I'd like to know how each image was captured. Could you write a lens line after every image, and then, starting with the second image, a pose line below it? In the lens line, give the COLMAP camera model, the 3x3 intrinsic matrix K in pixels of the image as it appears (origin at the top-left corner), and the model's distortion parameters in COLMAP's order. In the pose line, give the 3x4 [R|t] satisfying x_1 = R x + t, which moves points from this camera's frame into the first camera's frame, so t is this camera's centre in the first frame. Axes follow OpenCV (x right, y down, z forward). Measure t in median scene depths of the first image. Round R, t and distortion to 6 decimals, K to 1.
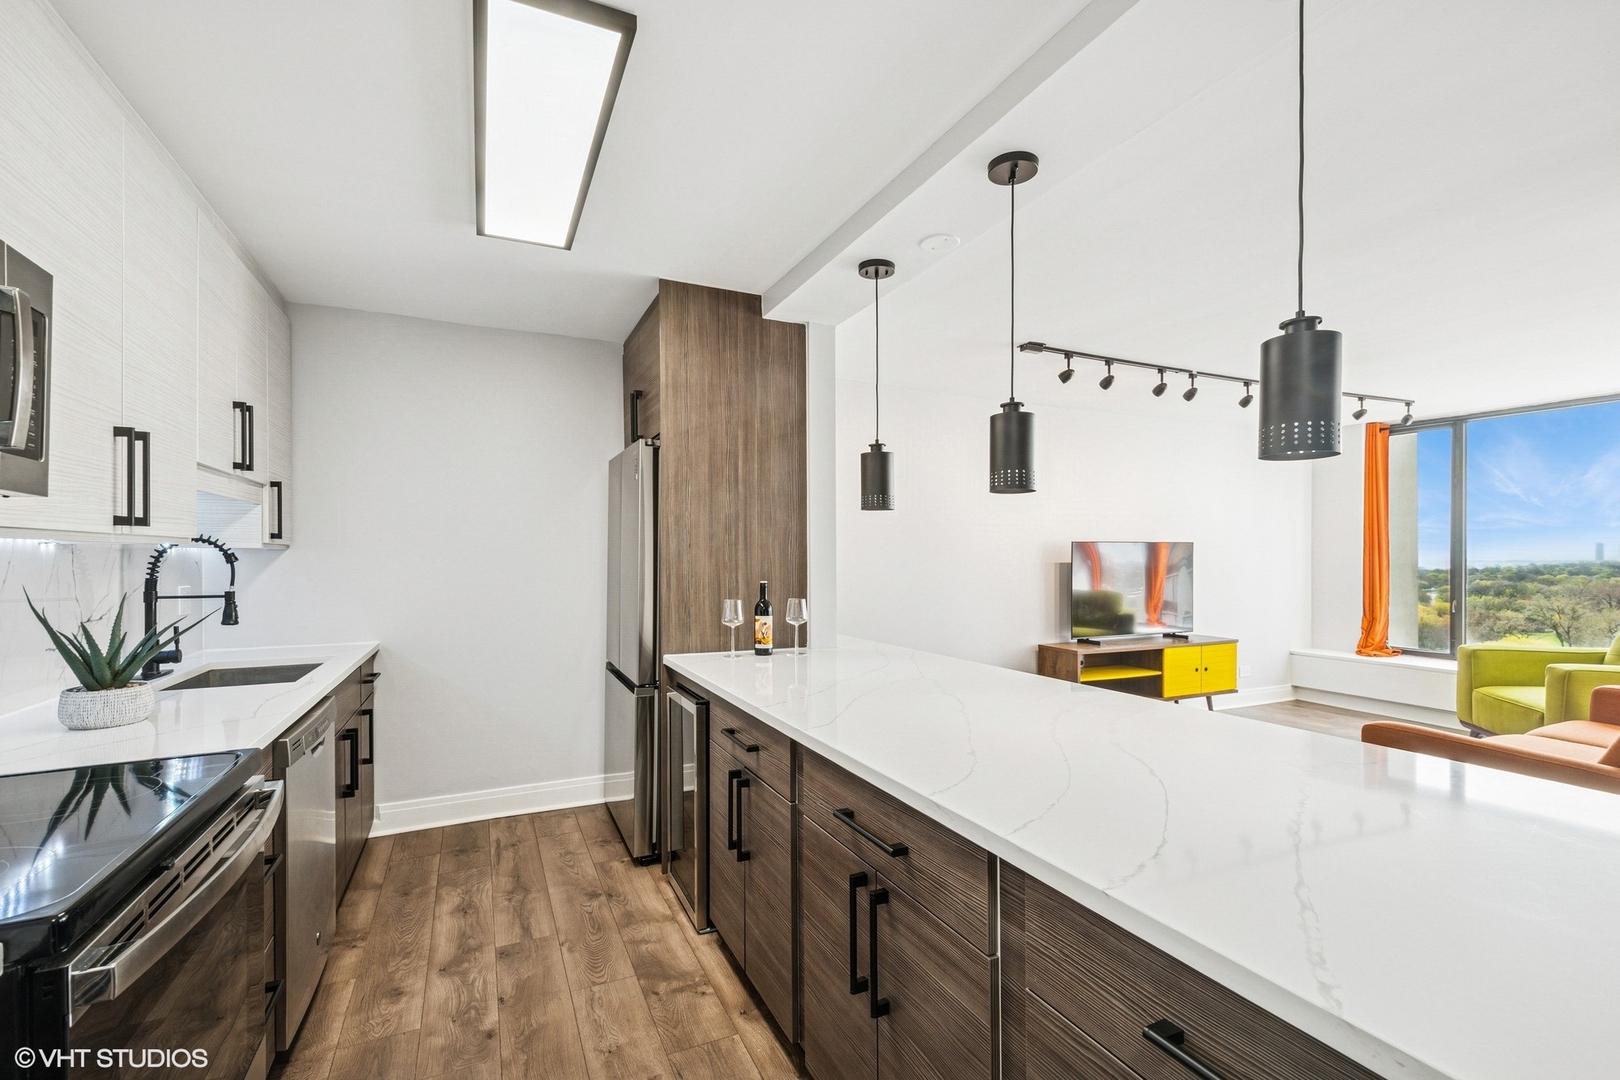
lens RADIAL K [[714.0, 0, 809.4], [0, 714.0, 560.9], [0, 0, 1]] dist [0.000583, 0.000287]
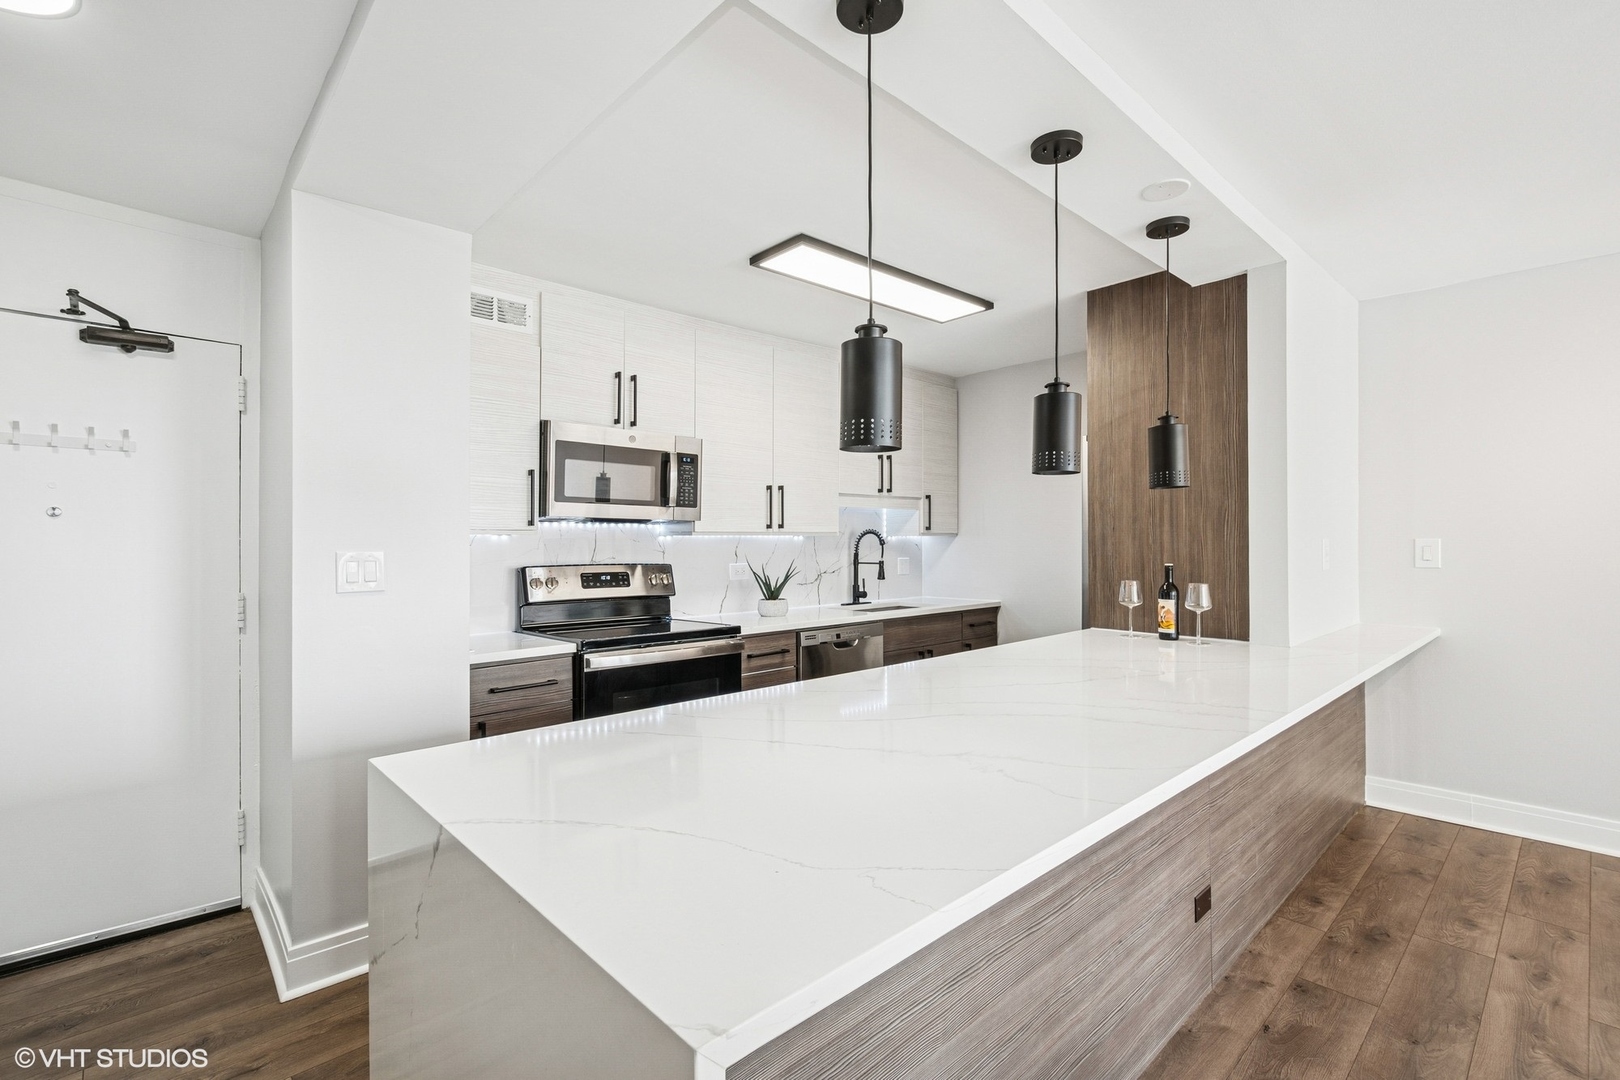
lens RADIAL K [[720.2, 0, 820.8], [0, 720.2, 540.9], [0, 0, 1]] dist [-0.010985, 0.000388]
pose [[0.312412, -0.005736, -0.949929, 0.708923], [0.001622, 0.999984, -0.005505, 0.001805], [0.949945, 0.000179, 0.312416, 0.243789]]
